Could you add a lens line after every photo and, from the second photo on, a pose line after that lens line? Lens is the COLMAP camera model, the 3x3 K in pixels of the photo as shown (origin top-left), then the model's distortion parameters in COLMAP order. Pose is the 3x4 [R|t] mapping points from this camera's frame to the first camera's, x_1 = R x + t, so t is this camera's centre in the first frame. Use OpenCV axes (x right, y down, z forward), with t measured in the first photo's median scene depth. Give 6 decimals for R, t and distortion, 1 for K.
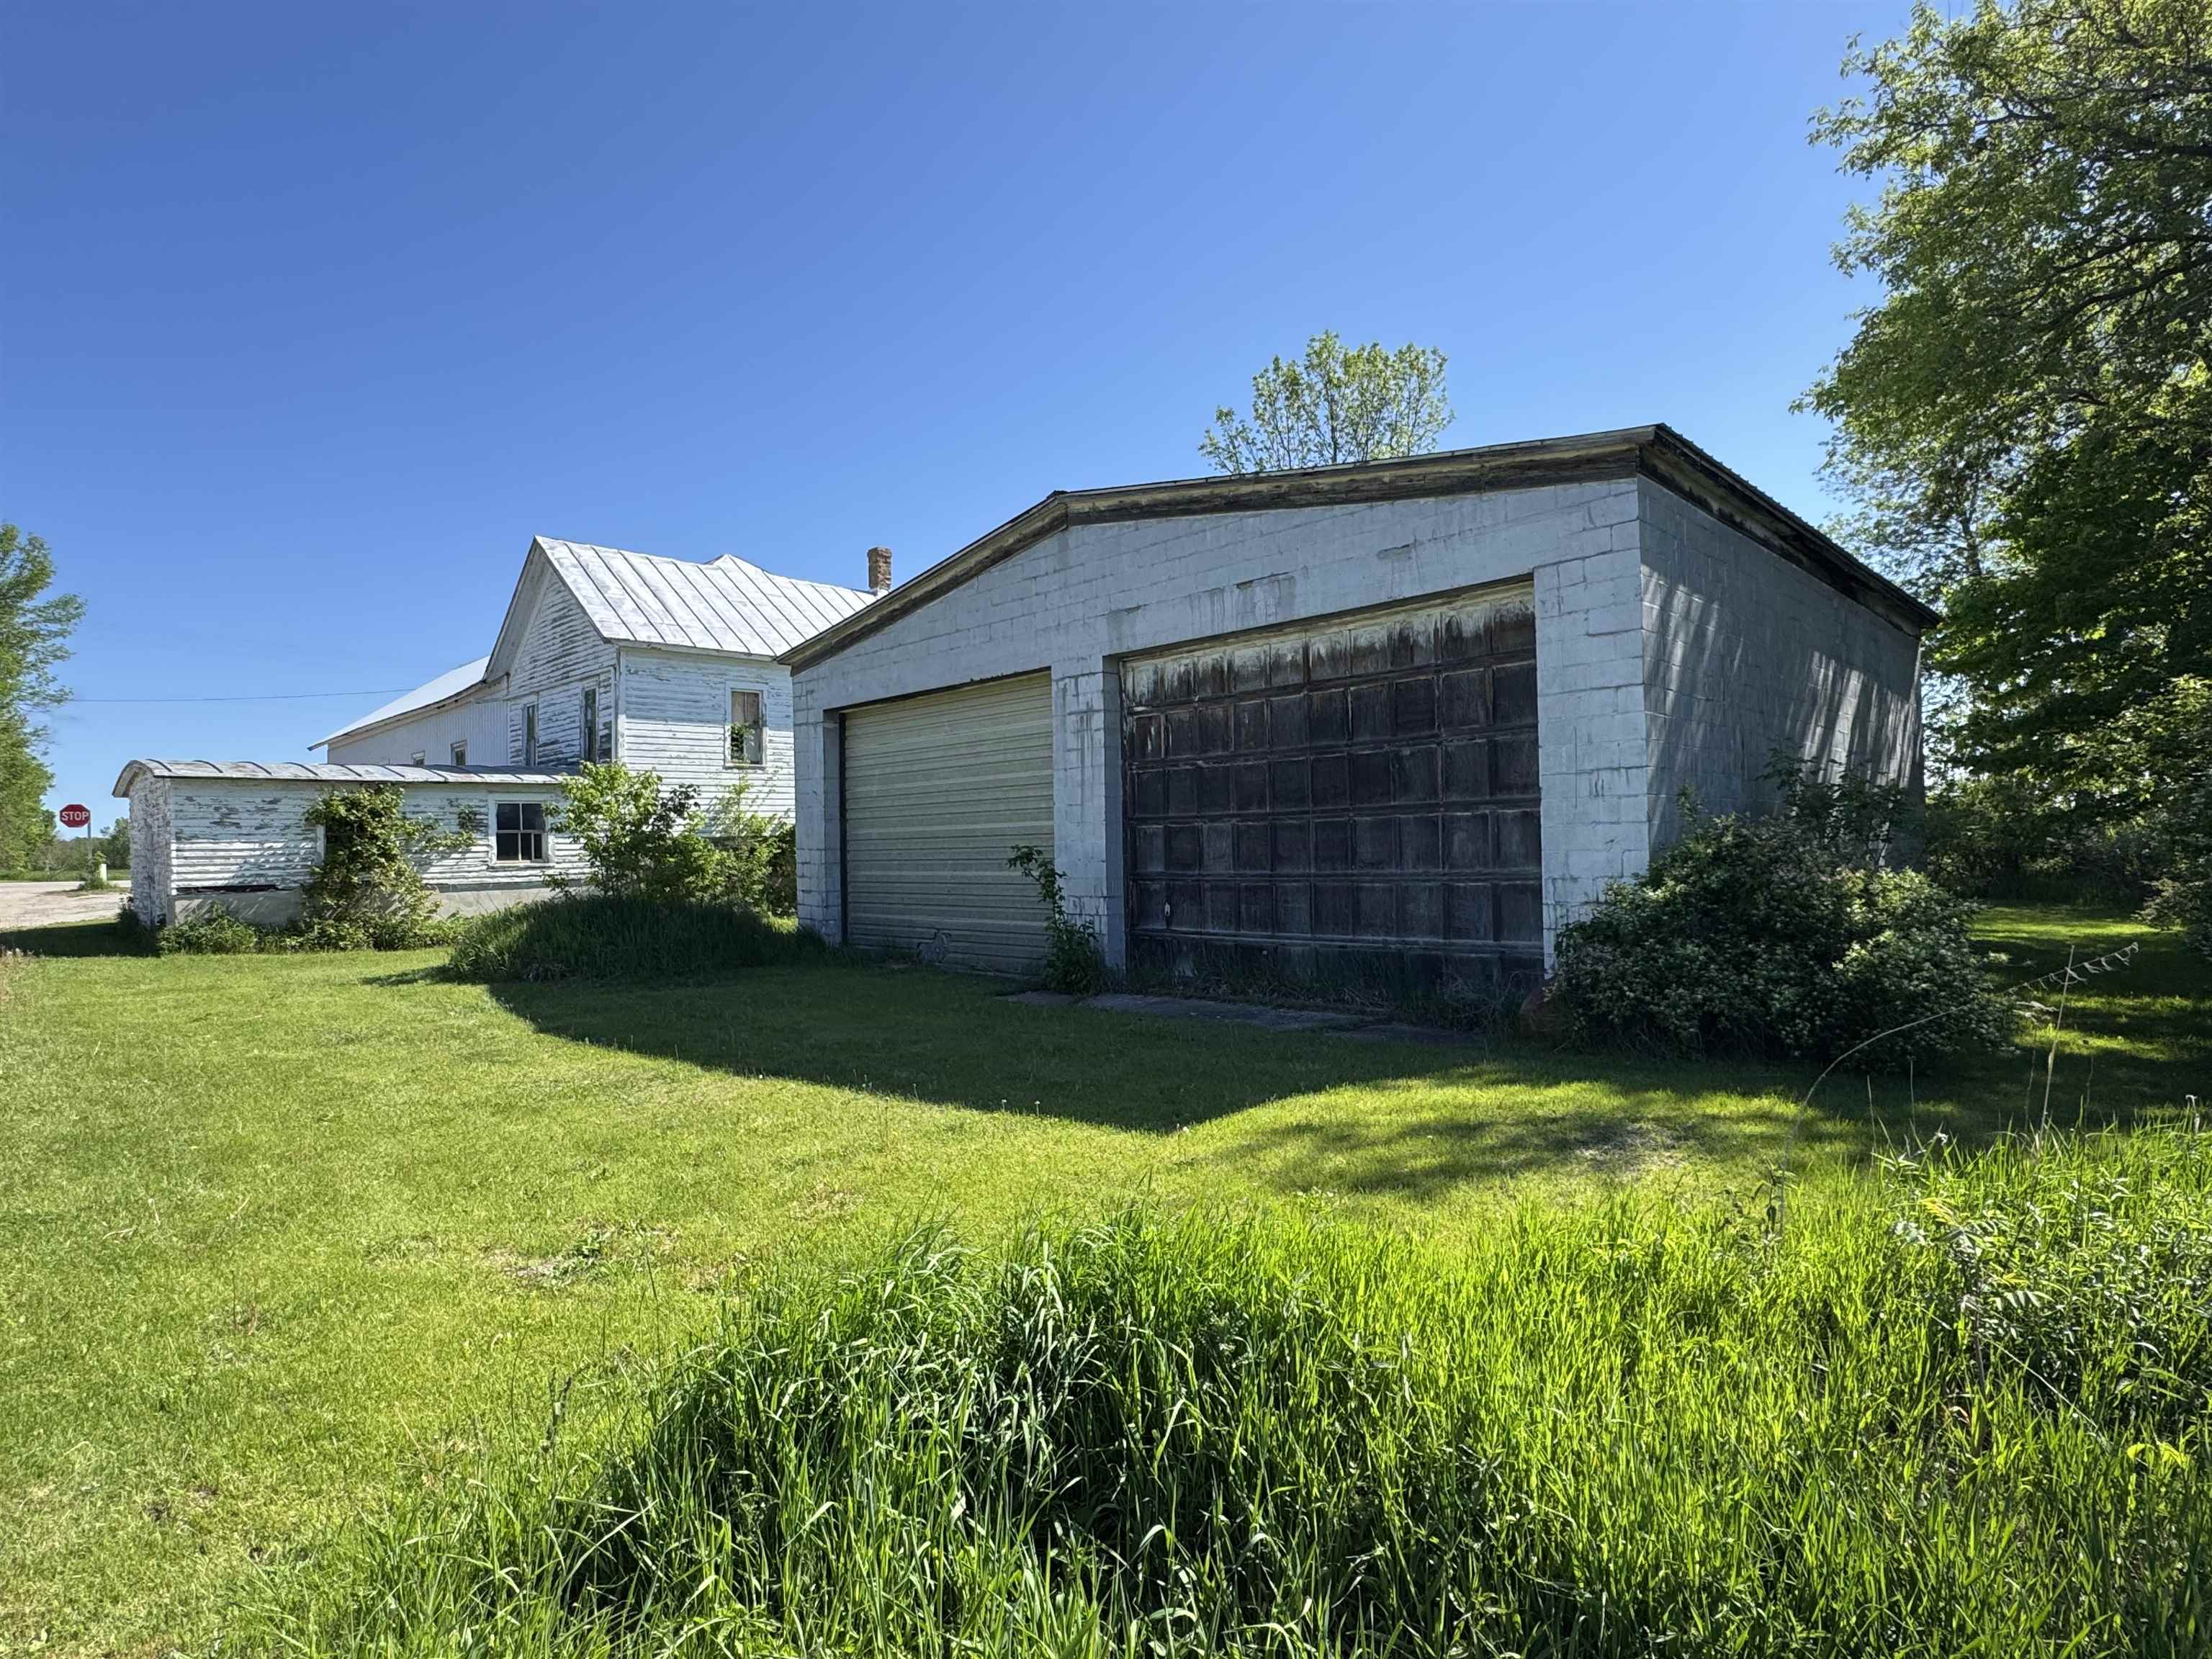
lens RADIAL K [[1153.9, 0, 1126.6], [0, 1153.9, 826.0], [0, 0, 1]] dist [-0.006920, -0.001087]
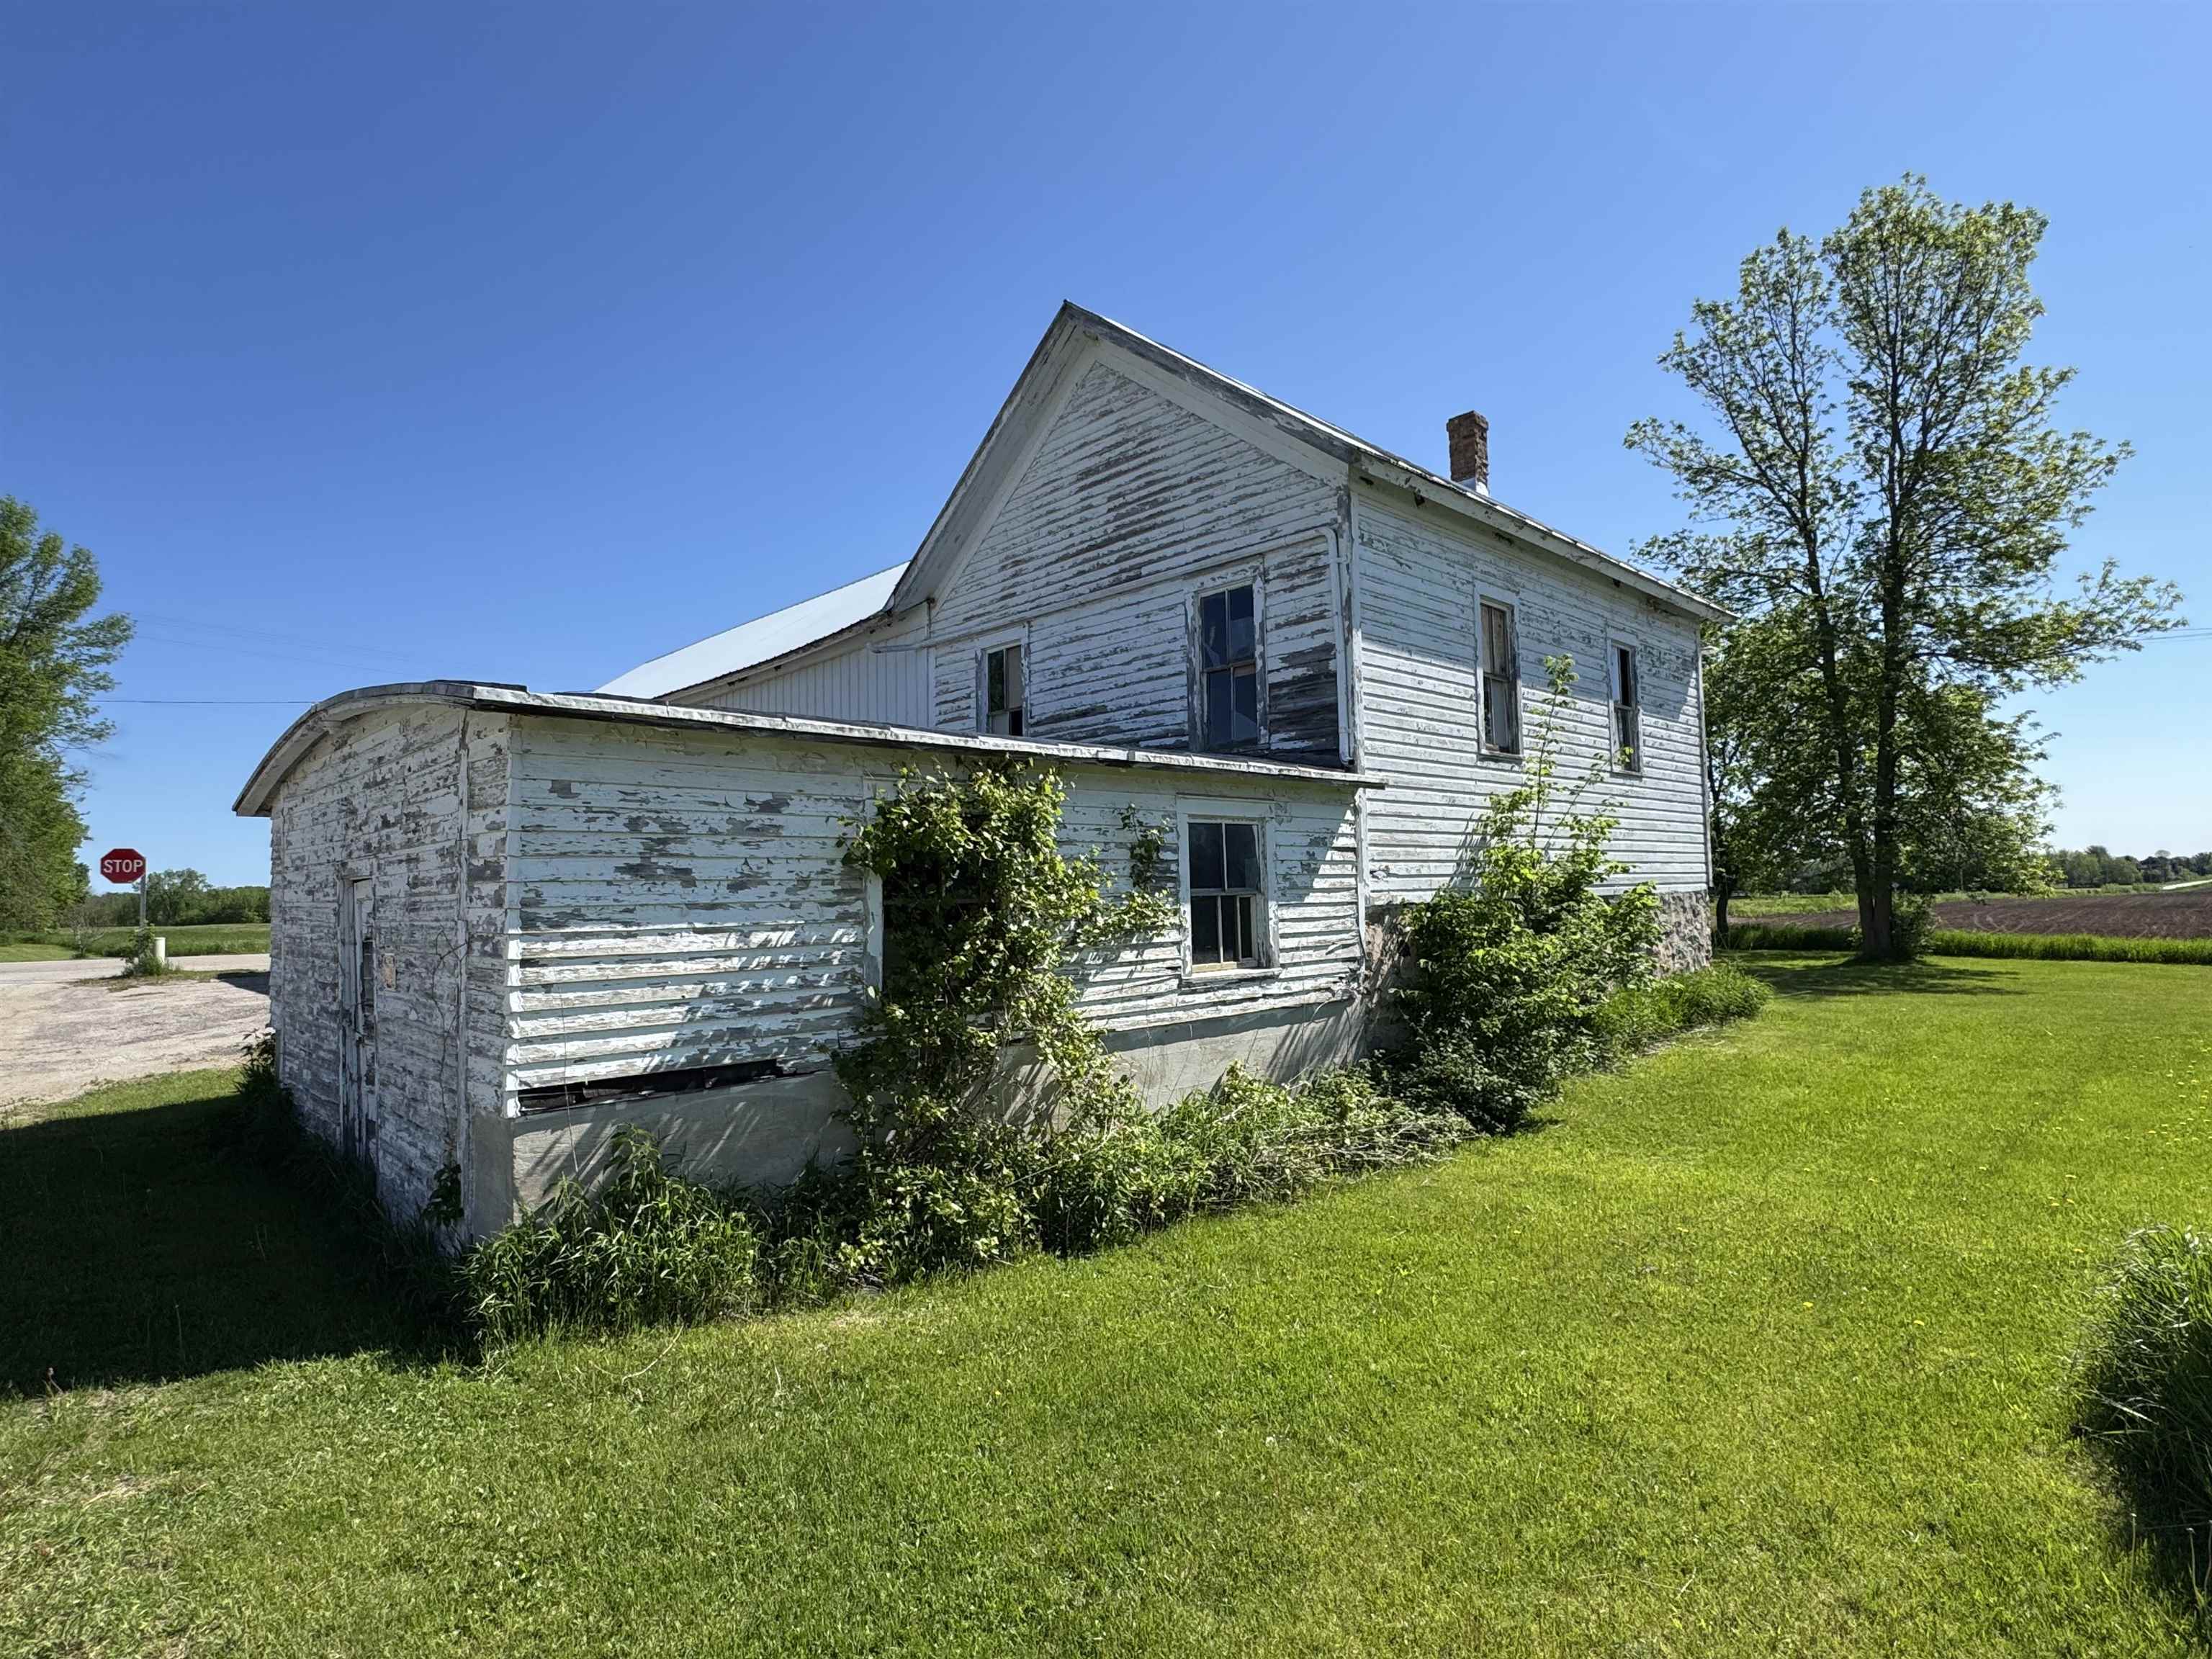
lens RADIAL K [[1153.9, 0, 1111.7], [0, 1153.9, 822.0], [0, 0, 1]] dist [-0.006920, -0.001087]
pose [[0.999733, -0.002255, -0.023002, -0.672017], [0.001096, 0.998734, -0.050284, 0.000383], [0.023087, 0.050245, 0.998470, 0.709630]]
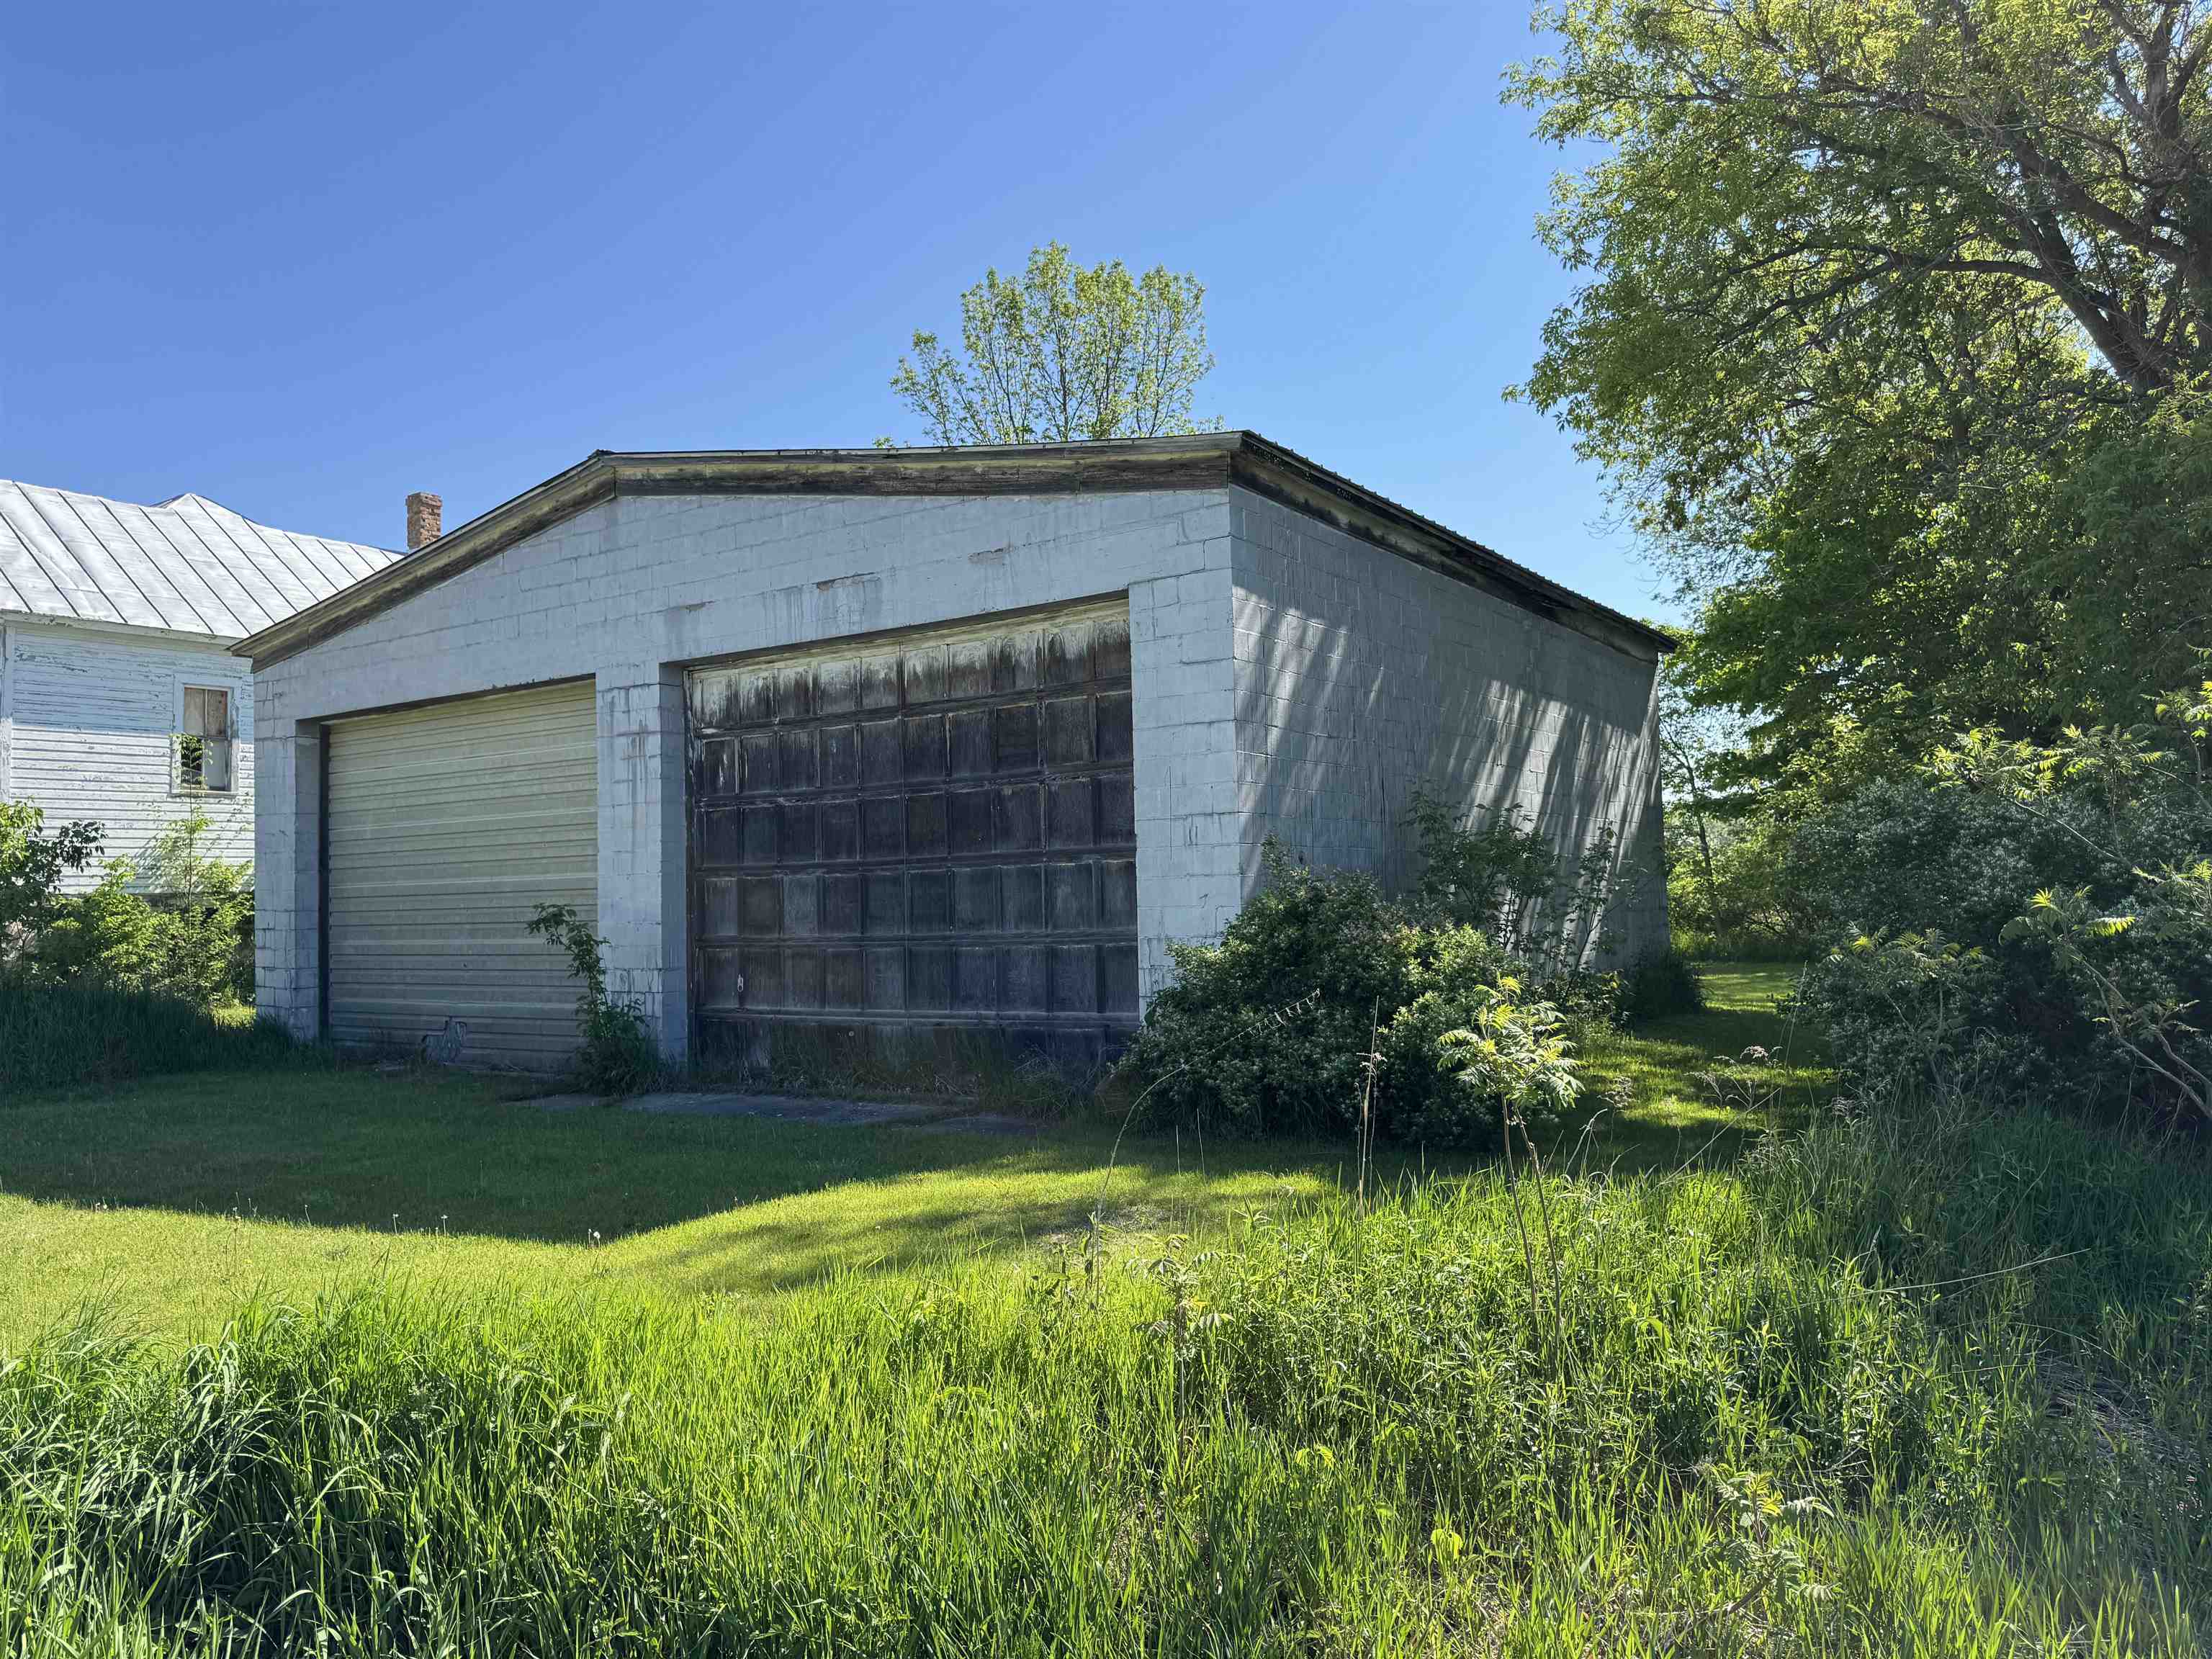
lens RADIAL K [[1517.5, 0, 1115.2], [0, 1517.5, 835.5], [0, 0, 1]] dist [0.042352, -0.044853]
pose [[0.980336, 0.004591, 0.197283, 0.047558], [0.000650, 0.999649, -0.026497, -0.001076], [-0.197336, 0.026104, 0.979988, -0.048346]]
